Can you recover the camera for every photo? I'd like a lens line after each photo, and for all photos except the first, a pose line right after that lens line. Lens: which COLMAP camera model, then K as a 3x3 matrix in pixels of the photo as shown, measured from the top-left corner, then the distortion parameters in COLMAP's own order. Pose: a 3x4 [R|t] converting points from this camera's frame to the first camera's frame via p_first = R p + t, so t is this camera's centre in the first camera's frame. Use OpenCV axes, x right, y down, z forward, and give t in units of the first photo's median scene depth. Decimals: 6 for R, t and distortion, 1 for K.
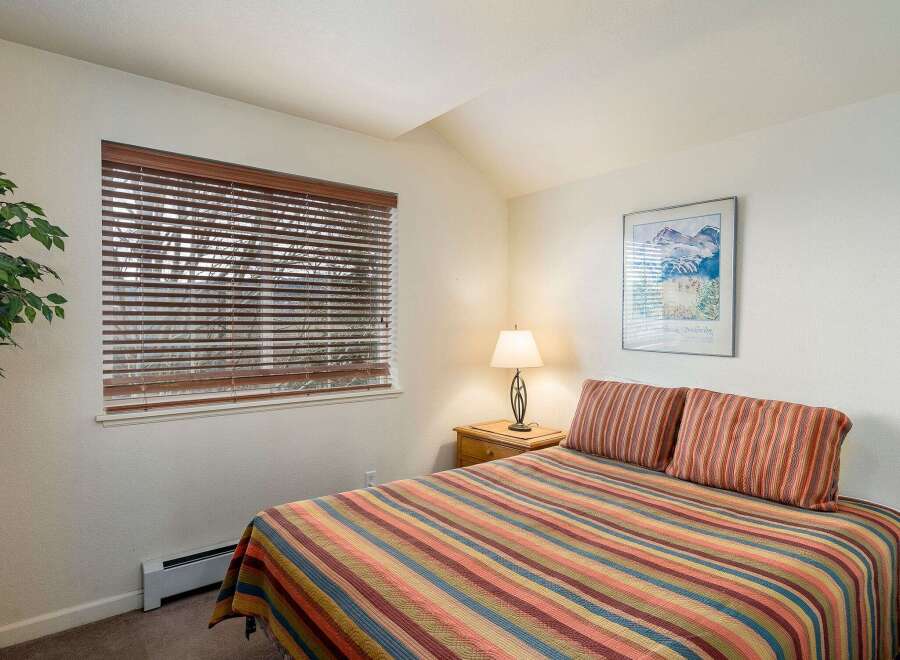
lens RADIAL K [[527.1, 0, 450.4], [0, 527.1, 347.8], [0, 0, 1]] dist [0.000286, 0.000291]
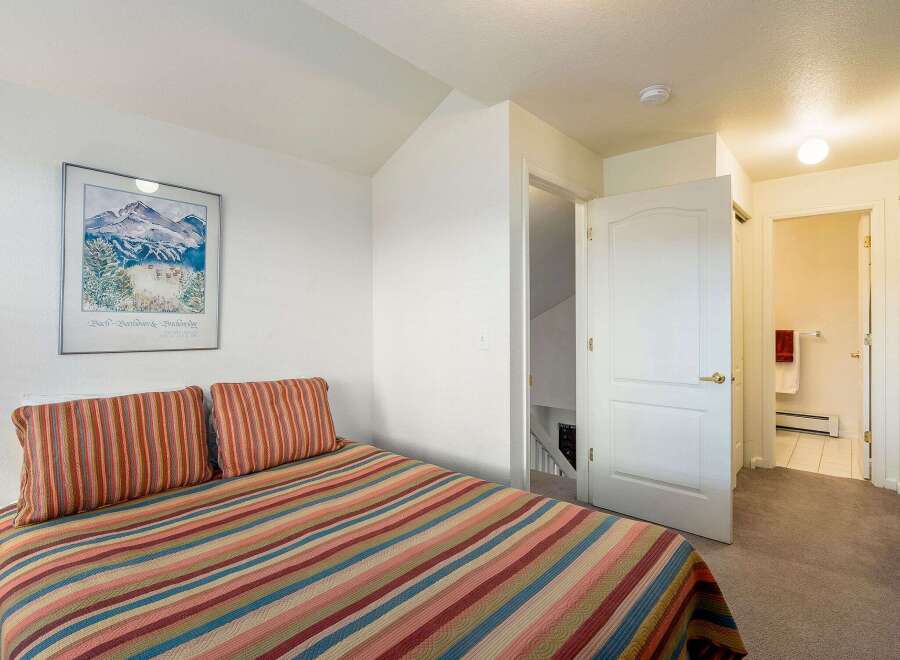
lens RADIAL K [[472.3, 0, 450.0], [0, 472.3, 330.0], [0, 0, 1]] dist [0.000164, -0.000146]
pose [[-0.191569, -0.027031, 0.981107, -0.450805], [0.051917, 0.997942, 0.037632, -0.030268], [-0.980105, 0.058145, -0.189772, 0.716742]]
